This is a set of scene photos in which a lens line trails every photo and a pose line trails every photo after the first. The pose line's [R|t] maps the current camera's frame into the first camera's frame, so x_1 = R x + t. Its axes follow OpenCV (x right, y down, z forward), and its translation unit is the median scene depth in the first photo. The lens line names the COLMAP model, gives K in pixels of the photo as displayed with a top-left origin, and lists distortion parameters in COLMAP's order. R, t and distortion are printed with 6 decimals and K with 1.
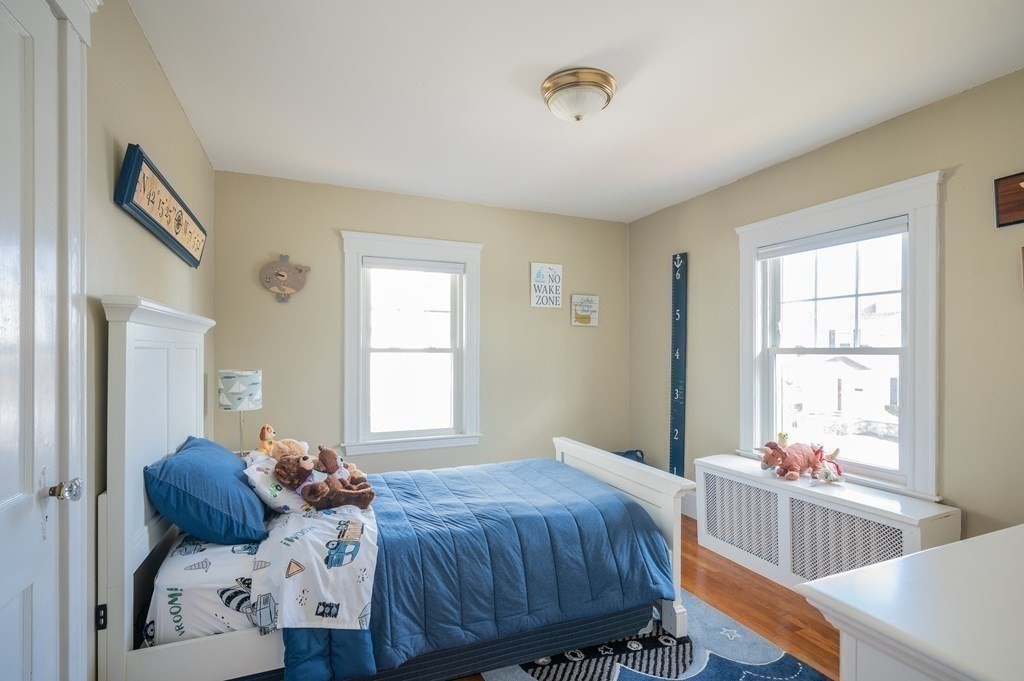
lens RADIAL K [[478.0, 0, 511.5], [0, 478.0, 348.0], [0, 0, 1]] dist [0.001878, 0.000274]
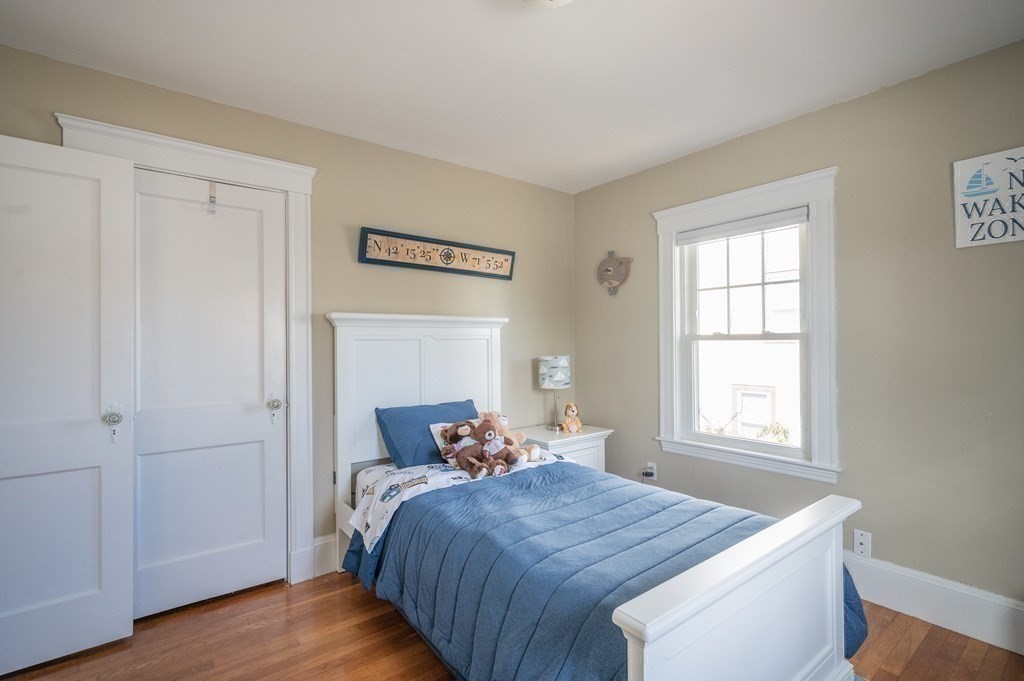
lens RADIAL K [[478.0, 0, 514.6], [0, 478.0, 337.7], [0, 0, 1]] dist [0.001878, 0.000274]
pose [[0.261867, -0.014355, -0.964997, 0.488700], [0.016228, 0.999814, -0.010469, 0.008693], [0.964967, -0.012919, 0.262051, 0.479051]]
